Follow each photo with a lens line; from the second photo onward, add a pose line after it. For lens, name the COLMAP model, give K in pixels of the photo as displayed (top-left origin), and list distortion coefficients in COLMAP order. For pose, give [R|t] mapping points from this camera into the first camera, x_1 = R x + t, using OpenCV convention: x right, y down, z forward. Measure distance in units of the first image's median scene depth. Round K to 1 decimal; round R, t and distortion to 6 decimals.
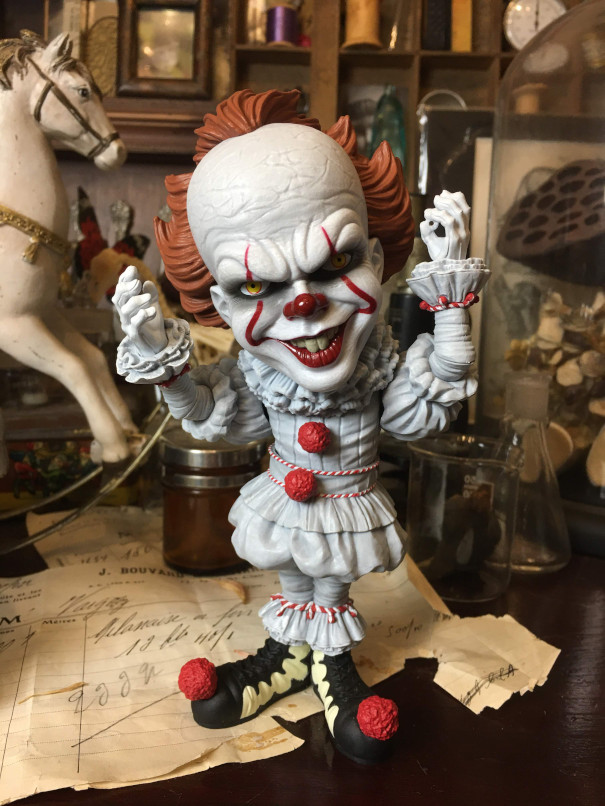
lens RADIAL K [[713.5, 0, 303.8], [0, 713.5, 395.0], [0, 0, 1]] dist [0.059026, -0.121609]
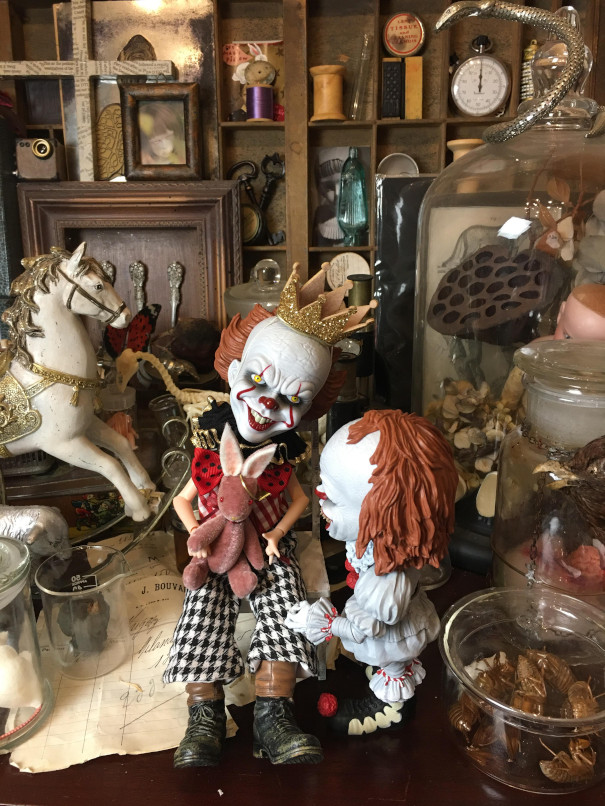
lens RADIAL K [[704.0, 0, 305.8], [0, 704.0, 398.1], [0, 0, 1]] dist [0.066344, -0.119018]
pose [[0.997910, -0.023095, -0.060345, 0.140500], [0.034178, 0.981256, 0.189654, -0.343958], [0.054833, -0.191320, 0.979995, -0.306200]]
